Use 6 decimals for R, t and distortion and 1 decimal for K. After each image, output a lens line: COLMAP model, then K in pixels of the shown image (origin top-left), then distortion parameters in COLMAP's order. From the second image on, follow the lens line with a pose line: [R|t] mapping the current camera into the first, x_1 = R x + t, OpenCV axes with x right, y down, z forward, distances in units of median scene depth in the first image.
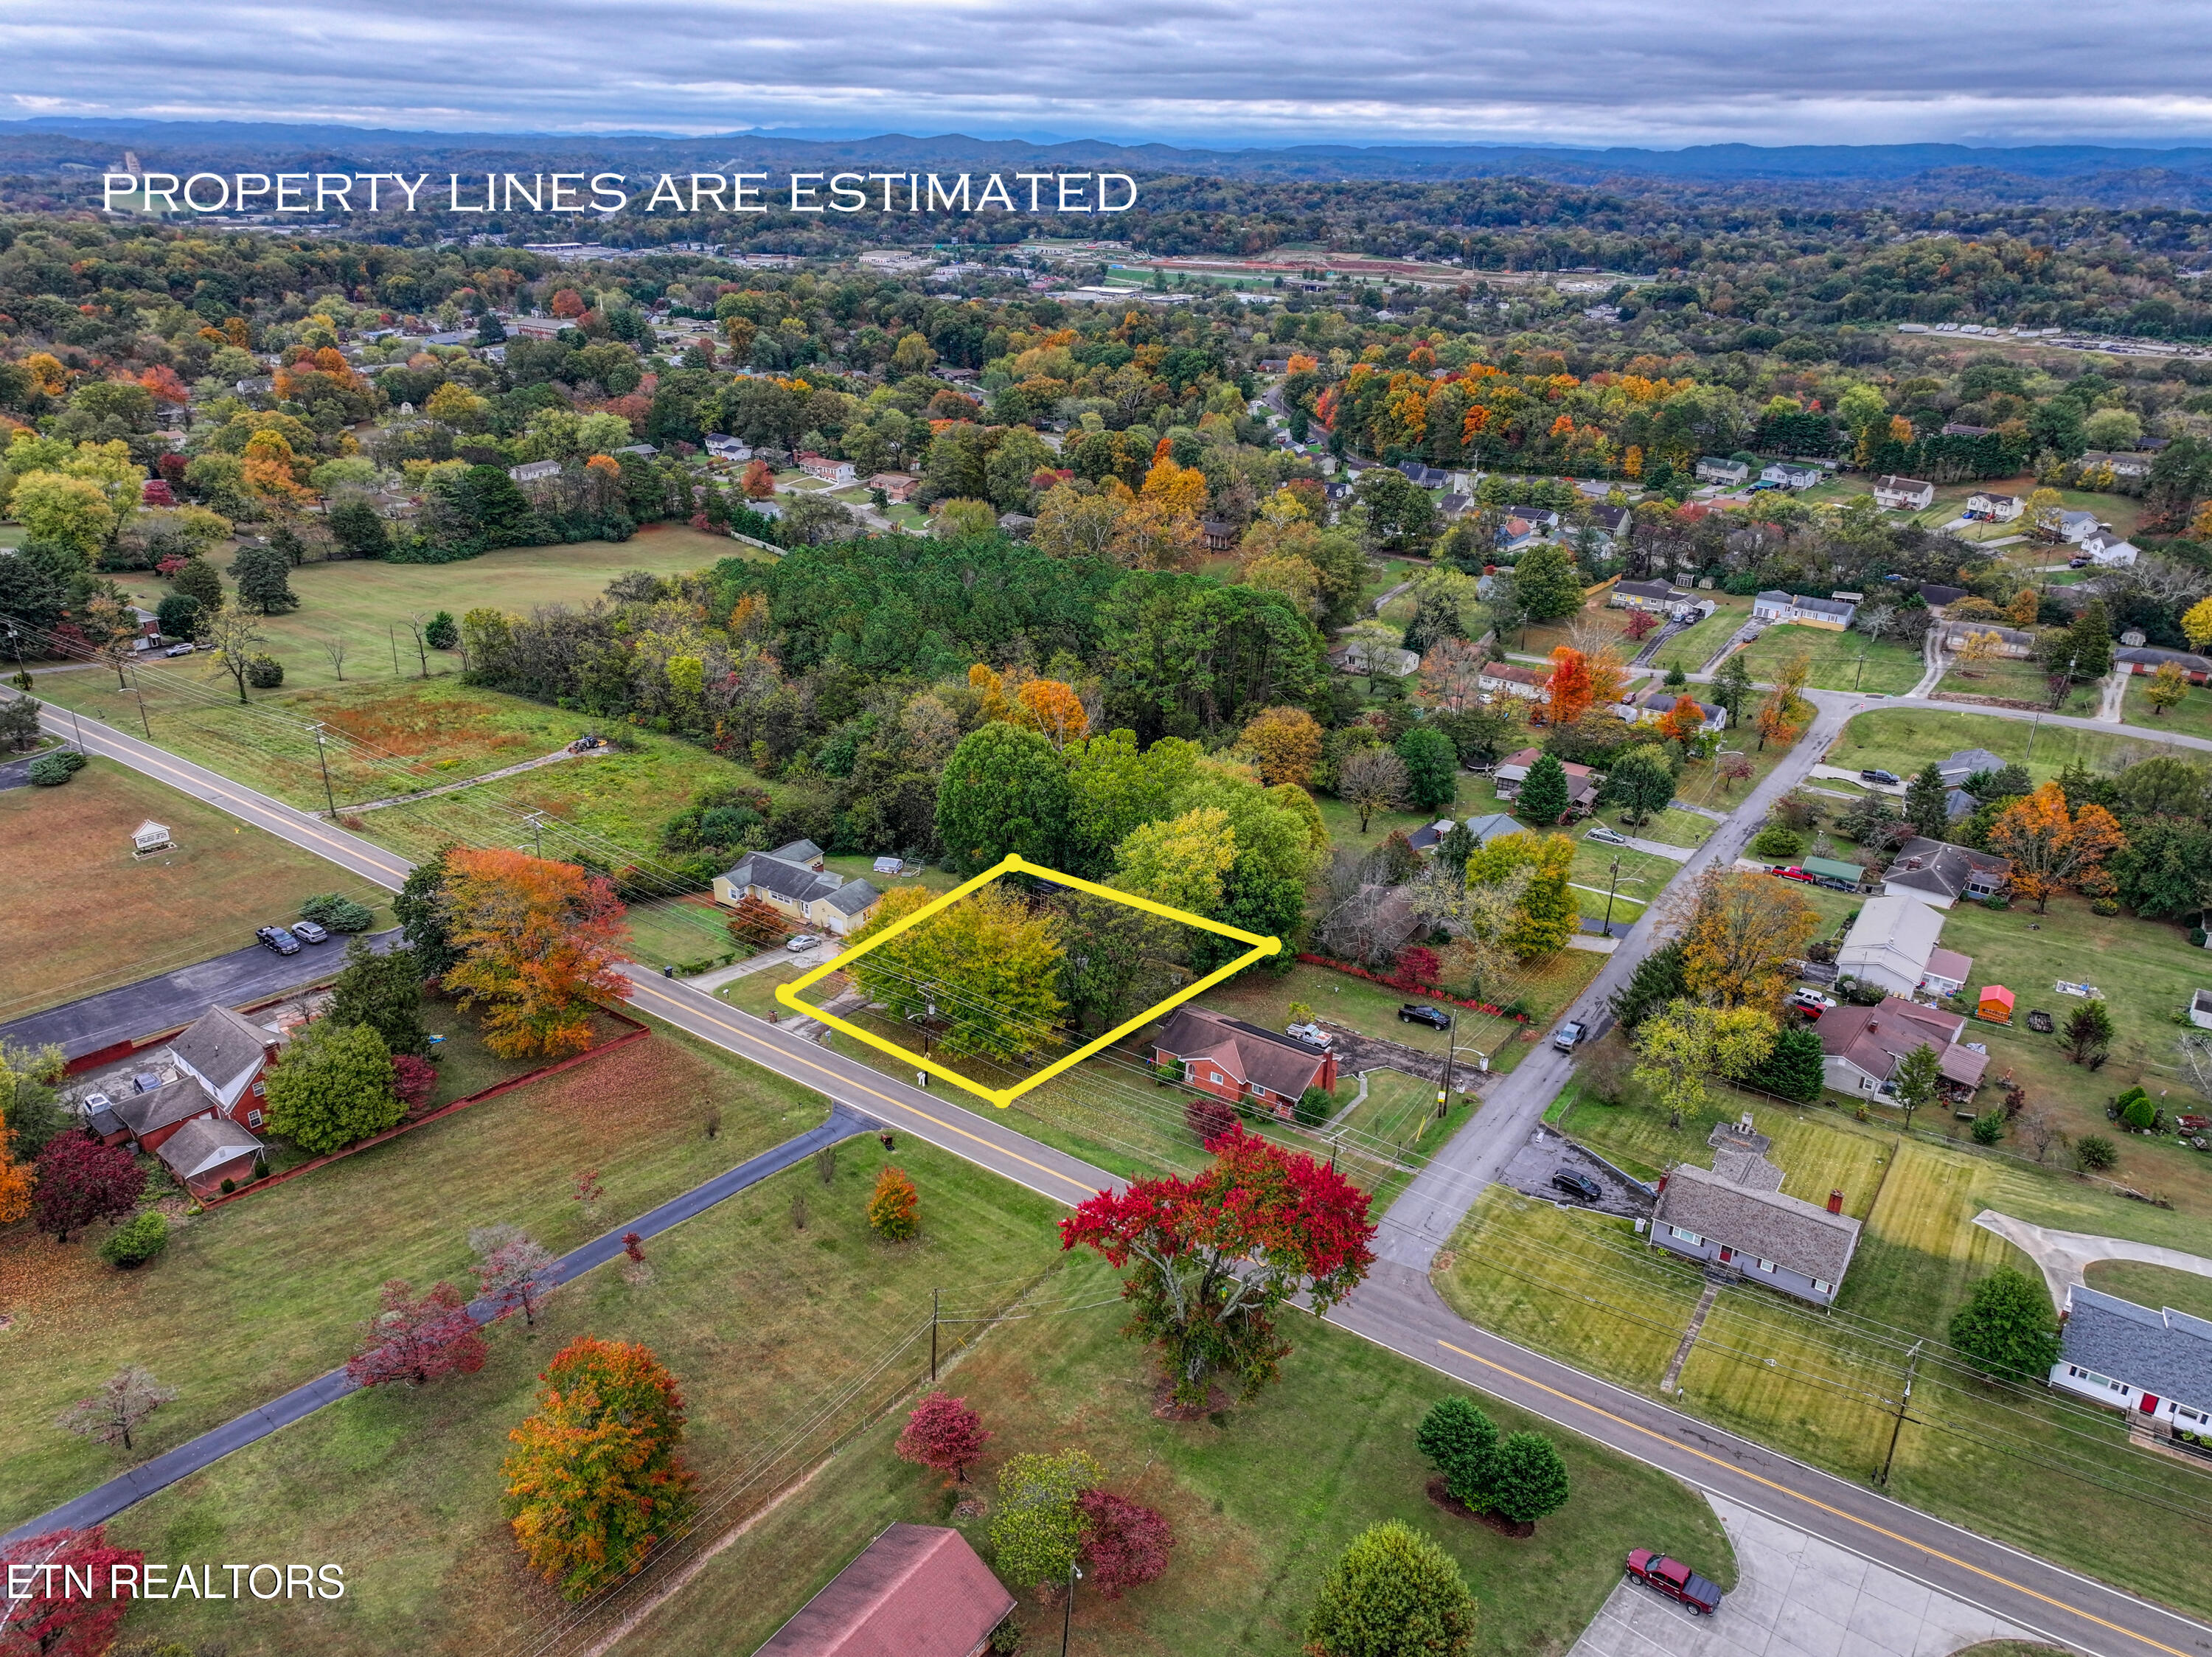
lens RADIAL K [[1548.9, 0, 1113.1], [0, 1548.9, 819.0], [0, 0, 1]] dist [-0.005277, 0.023735]
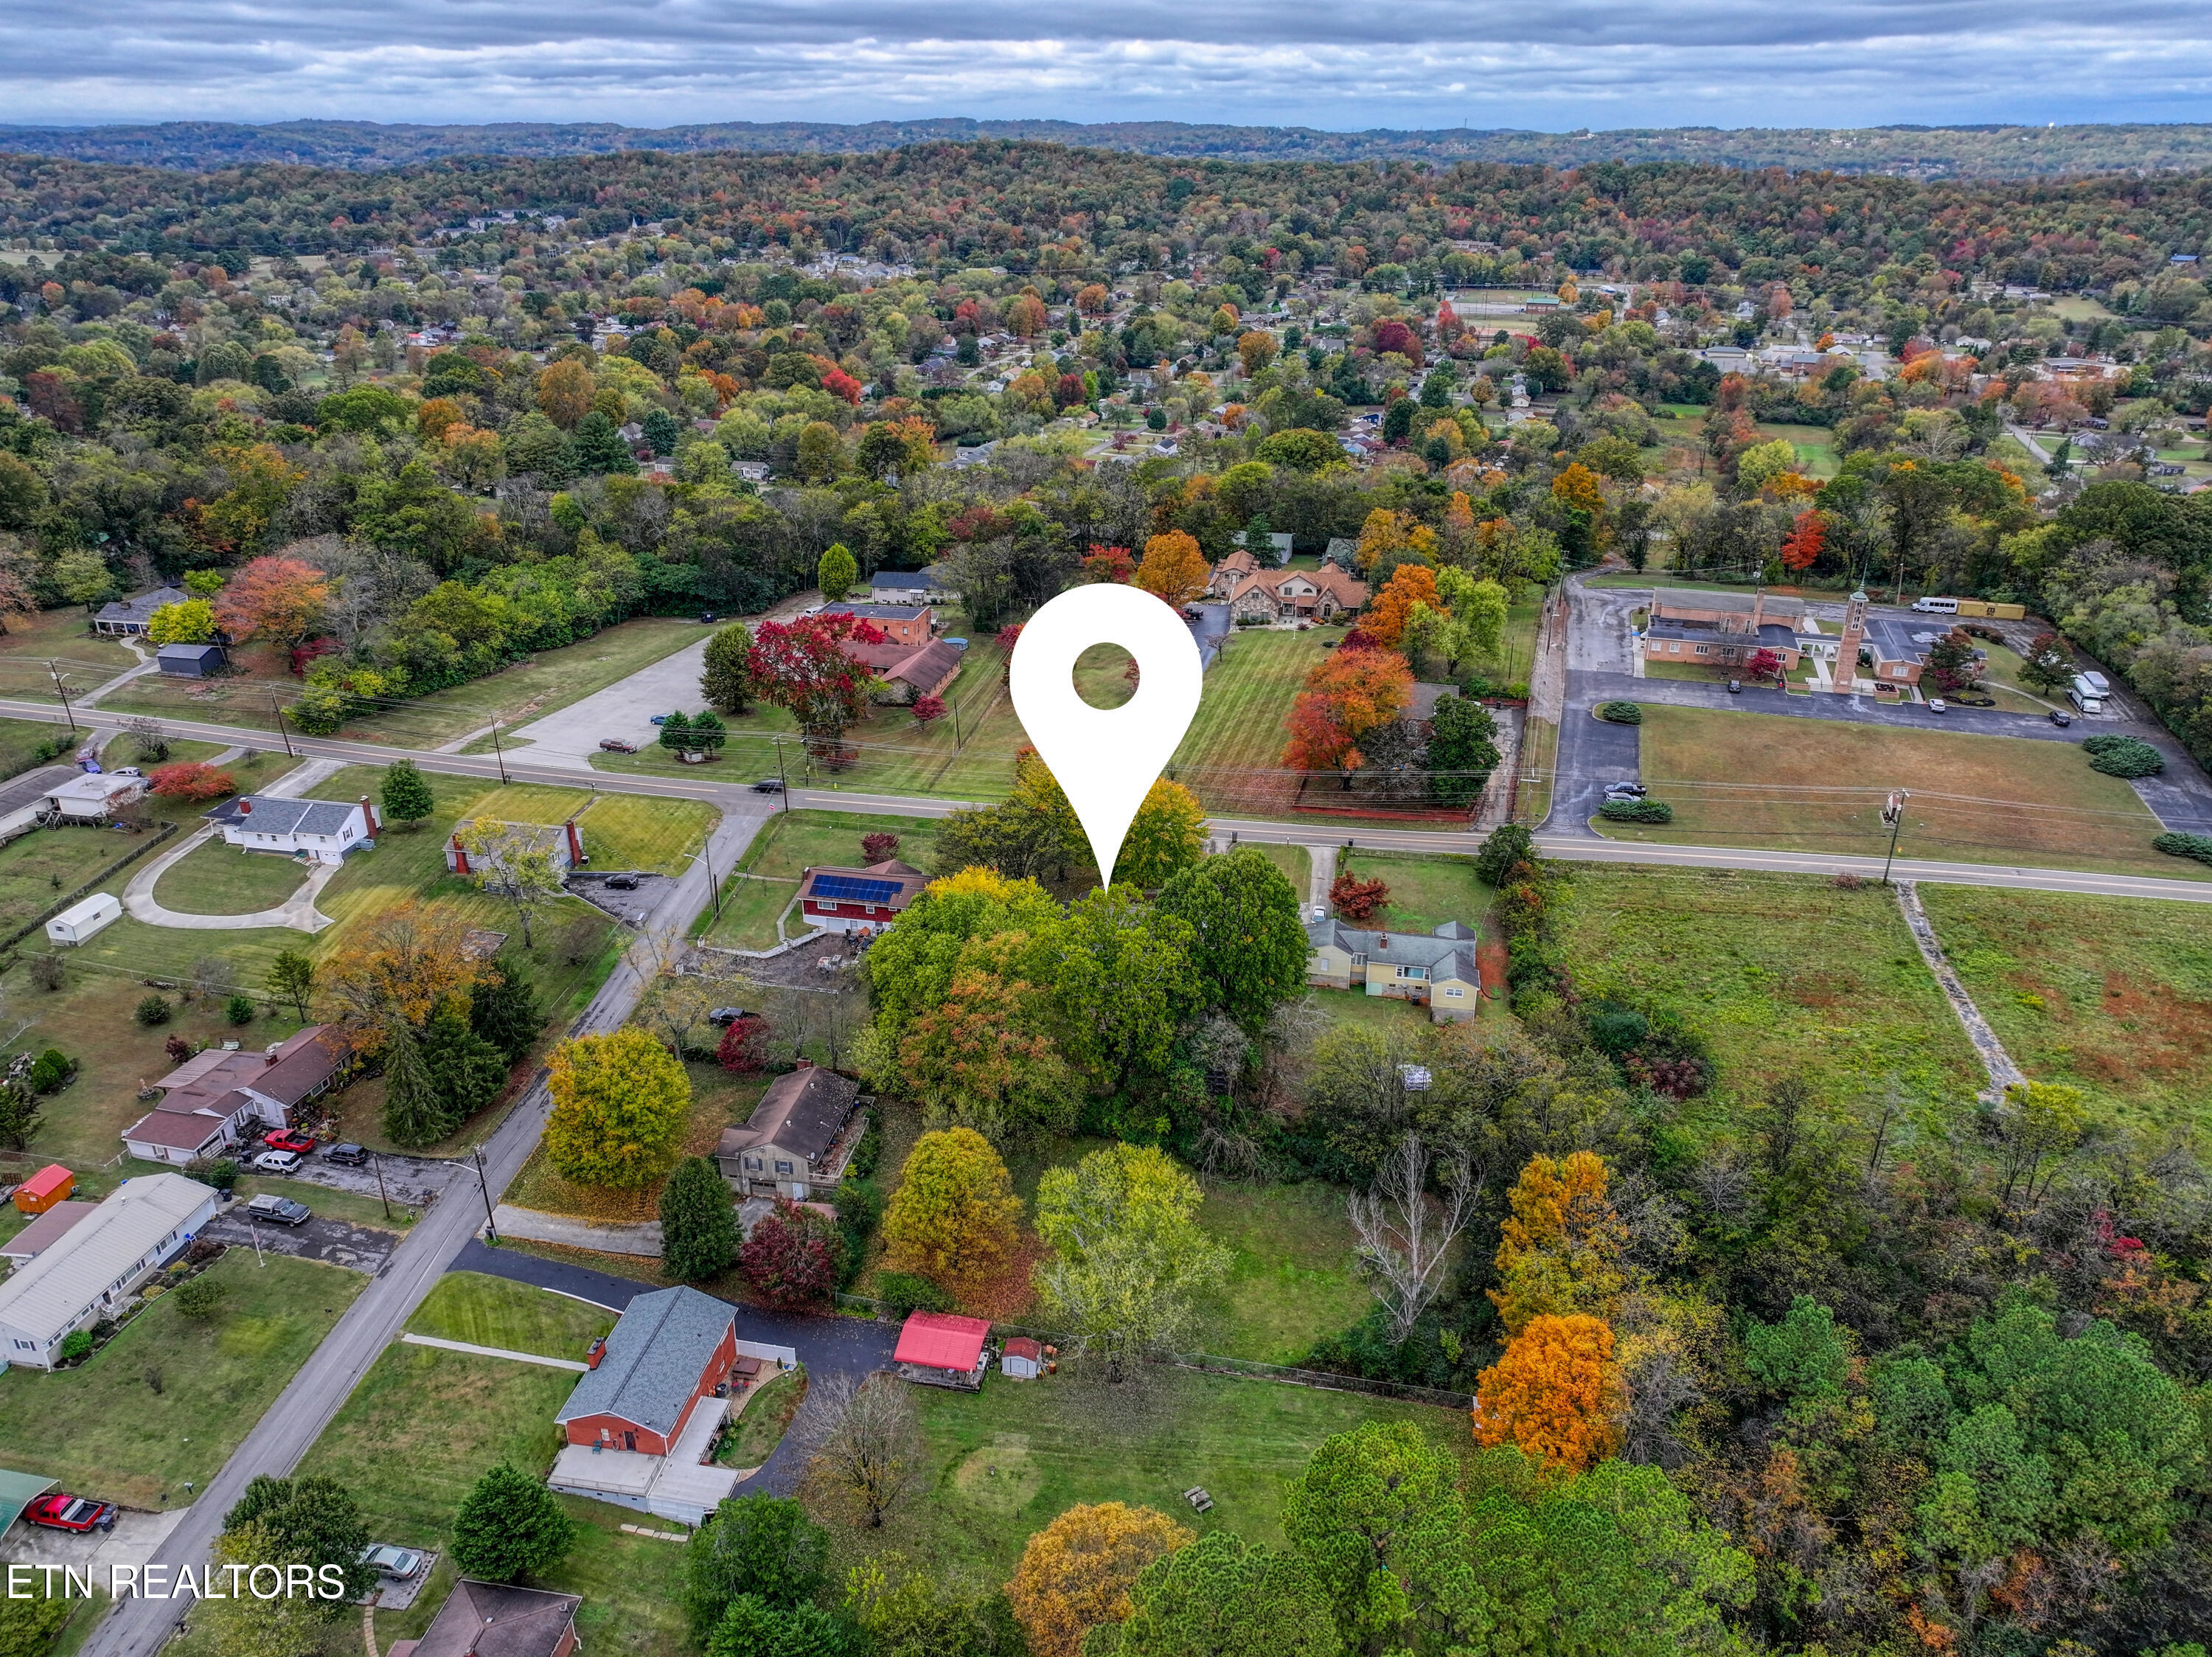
lens RADIAL K [[1548.9, 0, 1113.1], [0, 1548.9, 819.0], [0, 0, 1]] dist [-0.005277, 0.023735]
pose [[-0.912498, 0.145694, -0.382257, 0.201899], [-0.180488, 0.695179, 0.695809, -0.420562], [0.367112, 0.703918, -0.608053, 0.949686]]
